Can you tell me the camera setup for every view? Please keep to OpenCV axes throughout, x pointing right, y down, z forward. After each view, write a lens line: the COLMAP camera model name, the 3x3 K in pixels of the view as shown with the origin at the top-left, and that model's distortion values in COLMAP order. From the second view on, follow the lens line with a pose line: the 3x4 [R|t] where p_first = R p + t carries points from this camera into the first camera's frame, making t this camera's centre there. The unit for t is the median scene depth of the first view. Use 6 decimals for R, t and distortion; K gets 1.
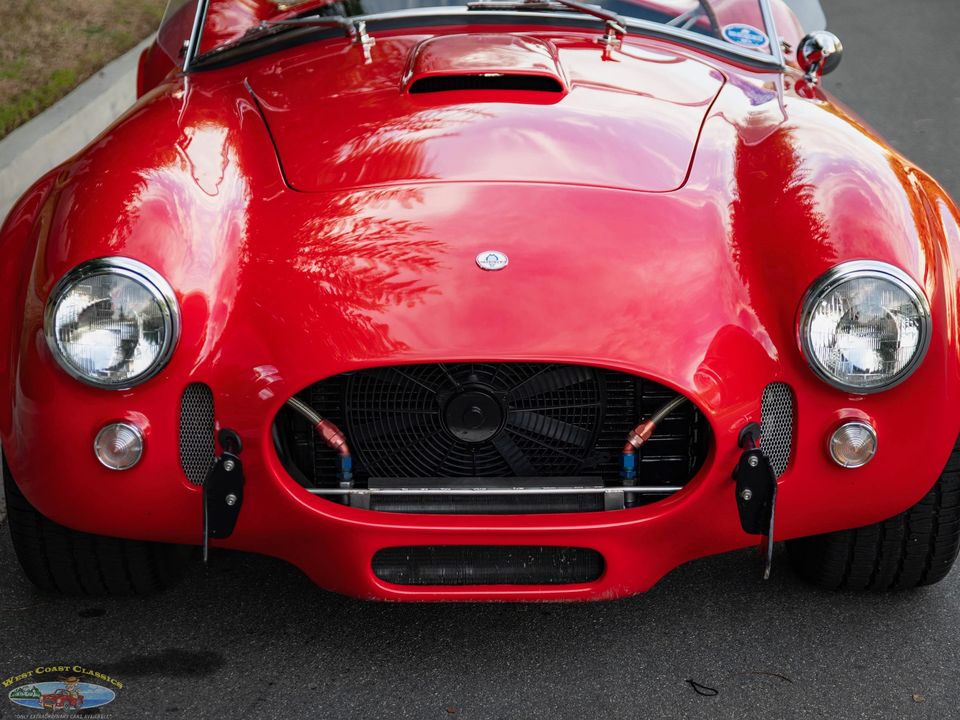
lens RADIAL K [[2479.6, 0, 480.6], [0, 2479.6, 362.1], [0, 0, 1]] dist [0.102439, -0.885643]
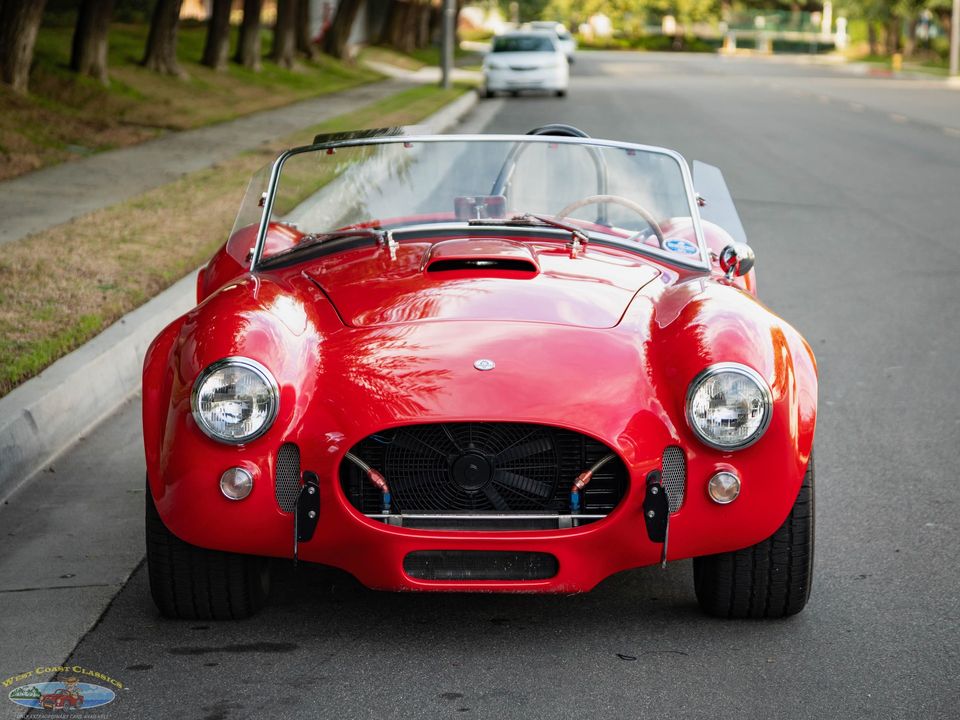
lens RADIAL K [[3385.1, 0, 480.4], [0, 3385.1, 358.0], [0, 0, 1]] dist [0.233386, -2.455143]
pose [[0.999982, 0.006063, -0.000194, 0.002392], [-0.006031, 0.990097, -0.140256, 0.237146], [-0.000658, 0.140255, 0.990115, -1.010882]]
